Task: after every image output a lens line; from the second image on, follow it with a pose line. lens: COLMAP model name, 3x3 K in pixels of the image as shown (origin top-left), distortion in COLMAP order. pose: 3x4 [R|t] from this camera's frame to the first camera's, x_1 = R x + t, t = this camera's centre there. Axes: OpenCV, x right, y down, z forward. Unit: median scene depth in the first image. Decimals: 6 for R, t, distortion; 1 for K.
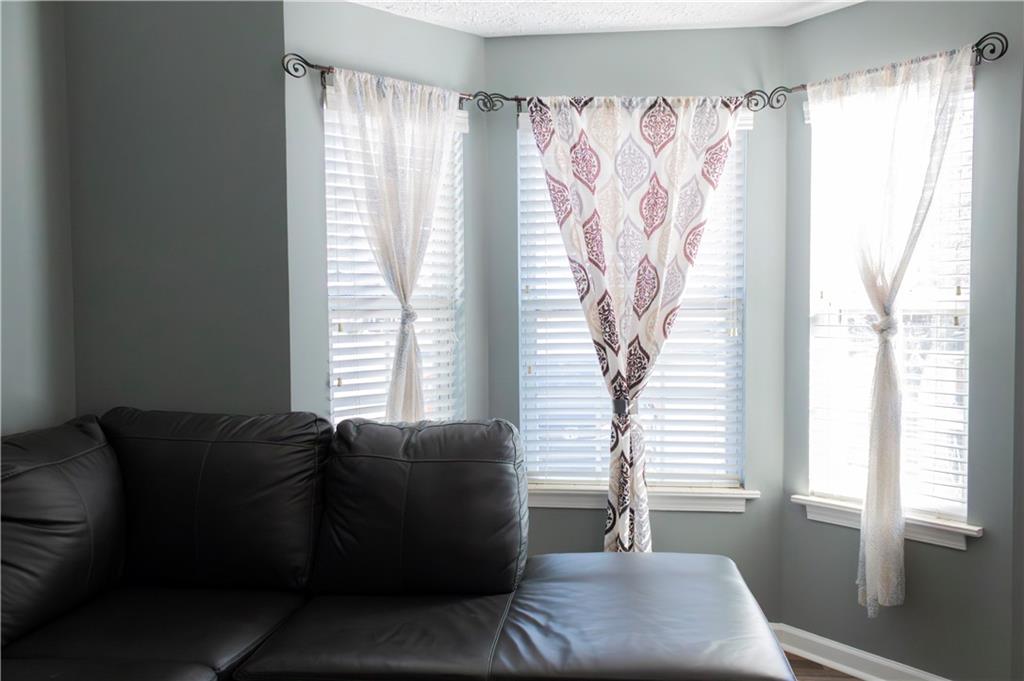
lens RADIAL K [[831.0, 0, 512.0], [0, 831.0, 340.5], [0, 0, 1]] dist [0.013122, 0.001146]
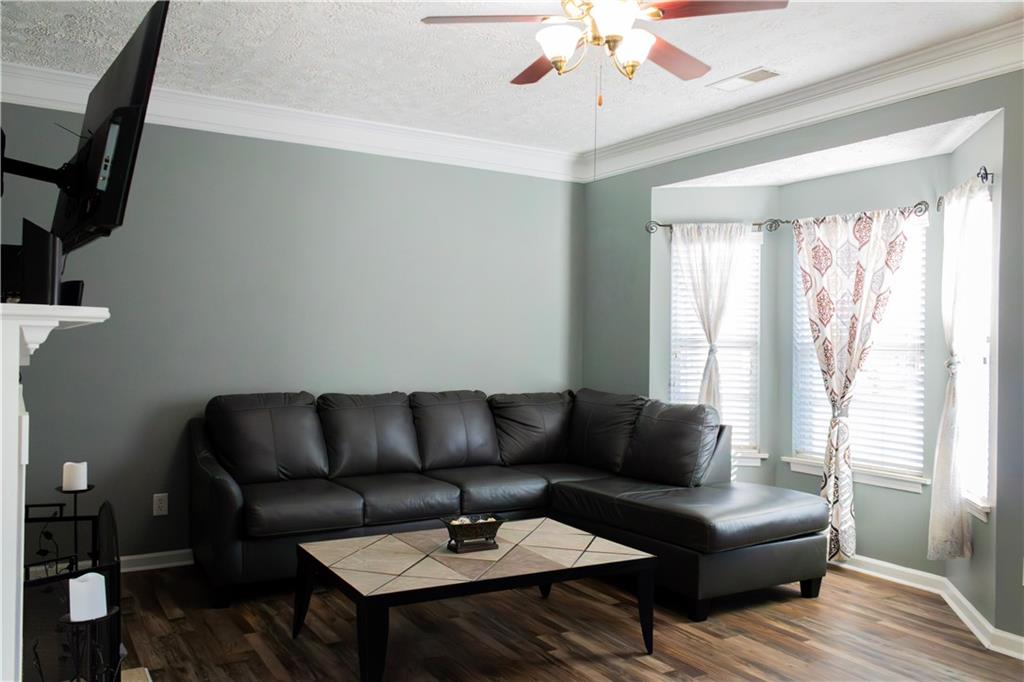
lens RADIAL K [[831.0, 0, 512.0], [0, 831.0, 341.0], [0, 0, 1]] dist [0.013122, 0.001146]
pose [[0.613140, 0.010310, -0.789907, 1.002672], [-0.046048, 0.998681, -0.022709, 0.011076], [0.788631, 0.050297, 0.612806, -0.449942]]
